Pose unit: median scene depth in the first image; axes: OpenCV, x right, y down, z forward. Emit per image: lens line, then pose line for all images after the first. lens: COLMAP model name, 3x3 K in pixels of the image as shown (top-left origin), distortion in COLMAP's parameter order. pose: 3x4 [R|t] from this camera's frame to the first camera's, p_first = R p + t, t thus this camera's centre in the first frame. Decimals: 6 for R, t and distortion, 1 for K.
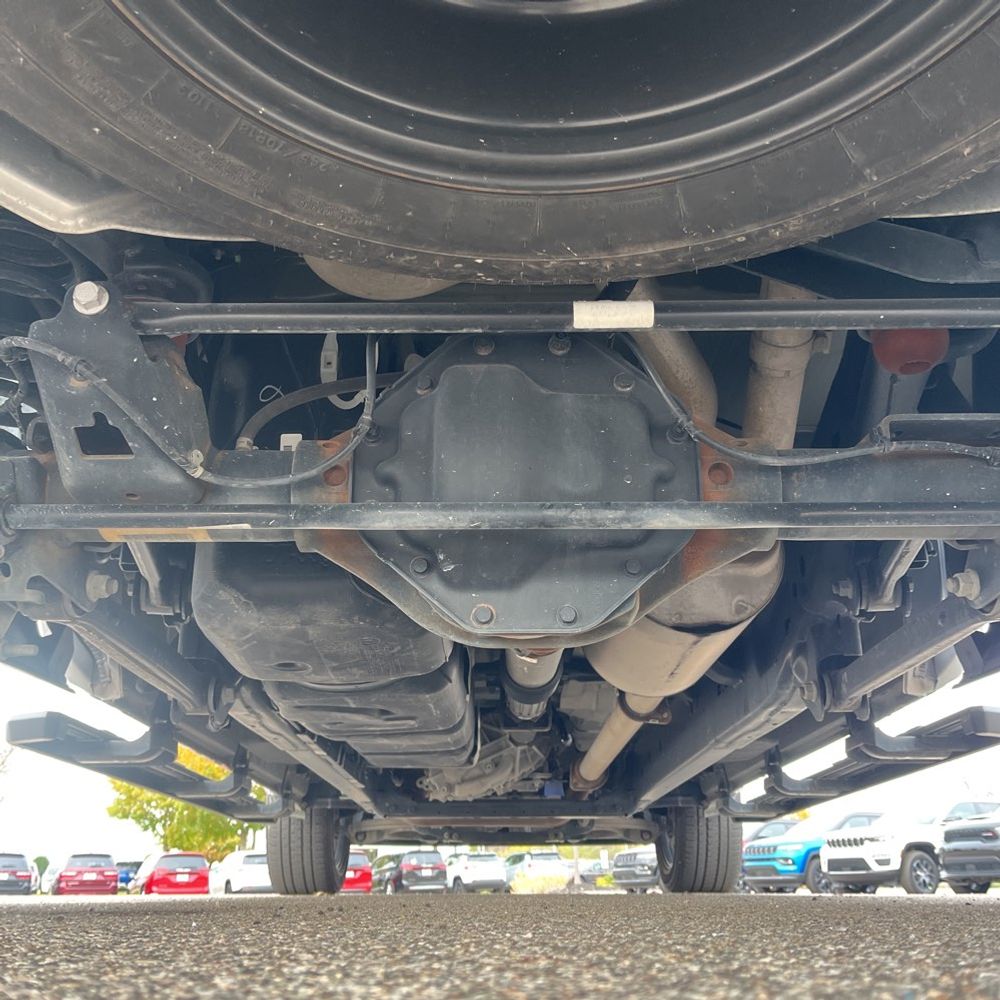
lens RADIAL K [[1021.0, 0, 494.9], [0, 1021.0, 502.4], [0, 0, 1]] dist [0.025568, 0.000000]
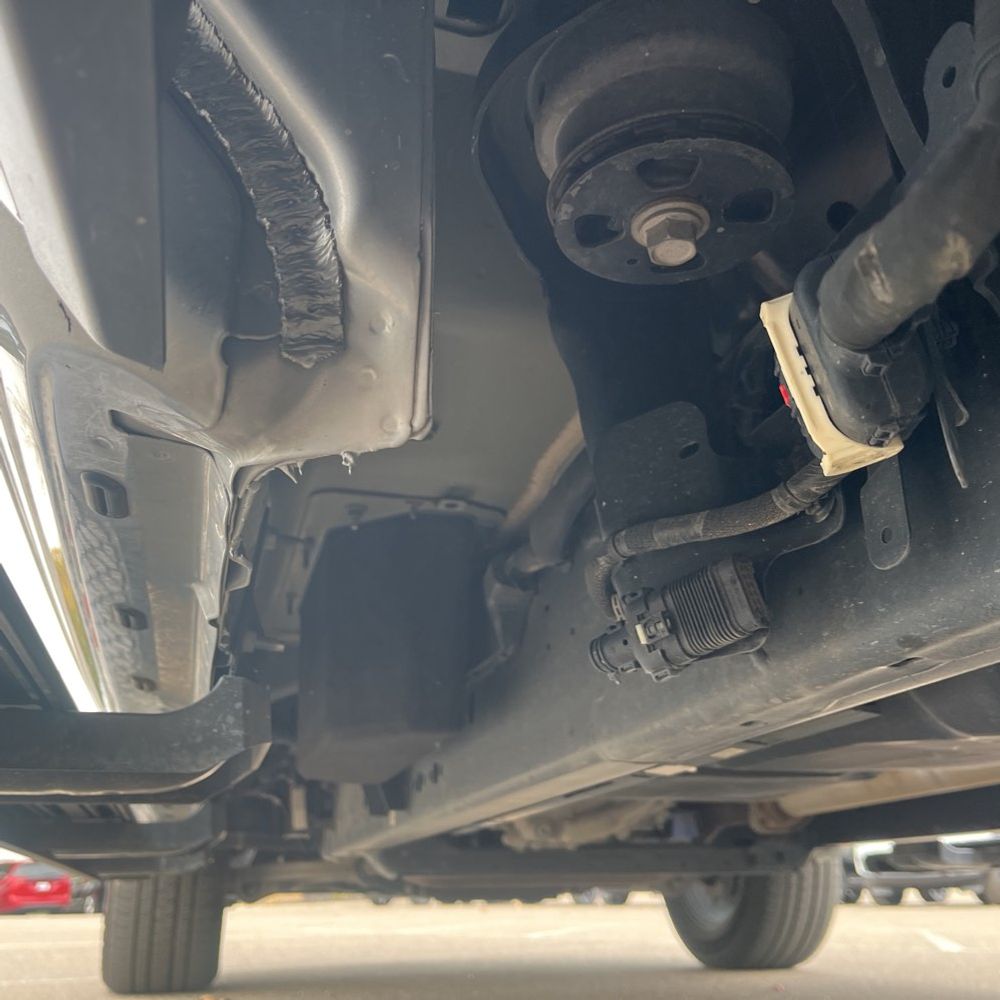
lens RADIAL K [[1021.0, 0, 500.6], [0, 1021.0, 497.8], [0, 0, 1]] dist [0.025568, 0.000000]
pose [[0.961196, 0.090631, 0.260554, -0.213786], [-0.089575, 0.995852, -0.015952, 0.109312], [-0.260920, -0.008006, 0.965327, 0.454522]]
